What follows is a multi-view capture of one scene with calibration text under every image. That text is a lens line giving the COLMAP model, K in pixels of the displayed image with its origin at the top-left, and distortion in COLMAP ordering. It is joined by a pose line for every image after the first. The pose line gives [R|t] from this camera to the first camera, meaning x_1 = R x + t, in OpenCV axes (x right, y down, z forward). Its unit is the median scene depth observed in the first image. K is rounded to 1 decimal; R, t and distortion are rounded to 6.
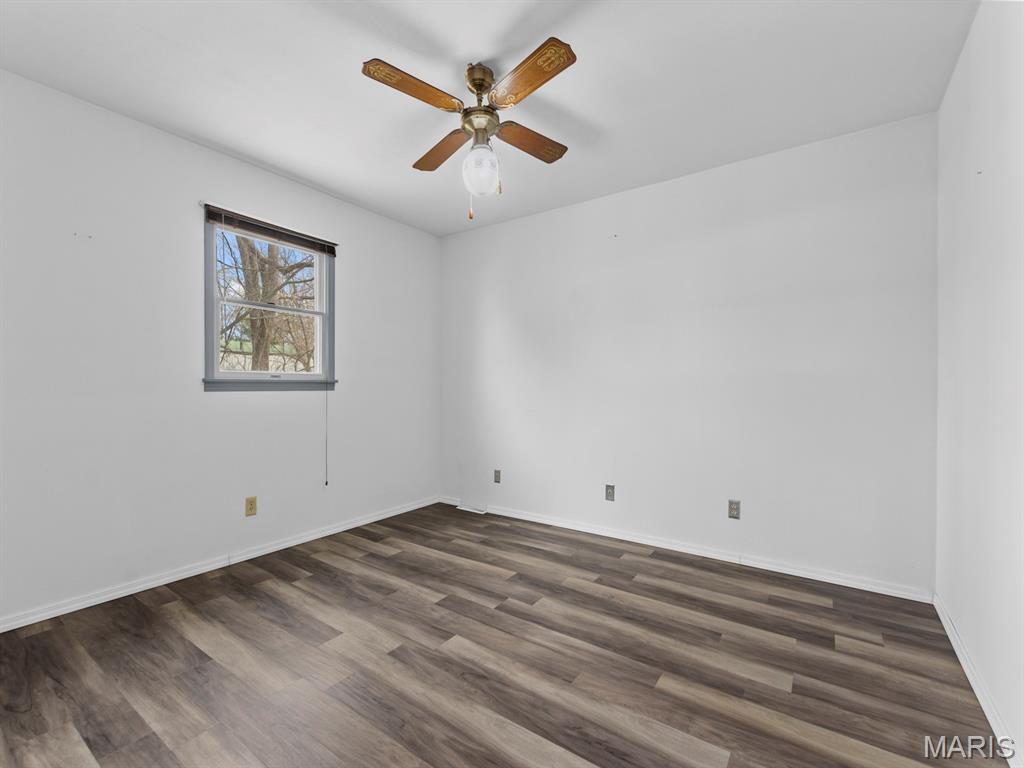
lens RADIAL K [[457.0, 0, 512.0], [0, 457.0, 384.0], [0, 0, 1]] dist [-0.001748, -0.000037]
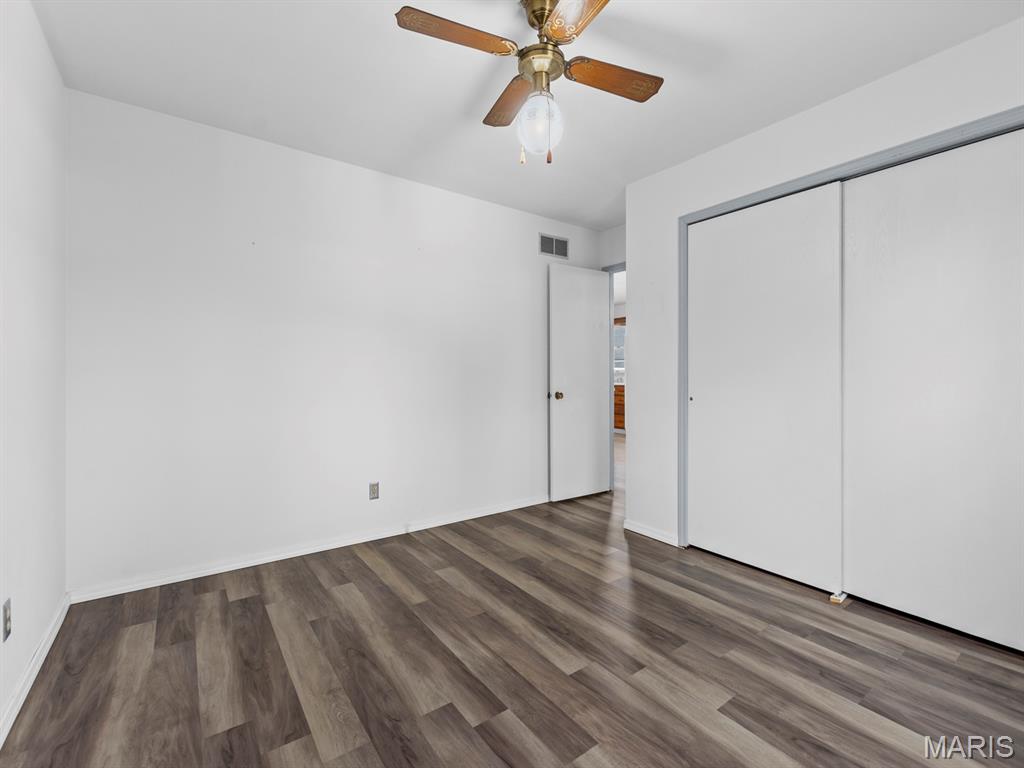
lens RADIAL K [[457.0, 0, 512.0], [0, 457.0, 384.0], [0, 0, 1]] dist [-0.001748, -0.000037]
pose [[-0.947108, -0.010319, 0.320748, -0.291631], [-0.004700, 0.999822, 0.018287, 0.000268], [-0.320879, 0.015812, -0.946988, 1.849287]]
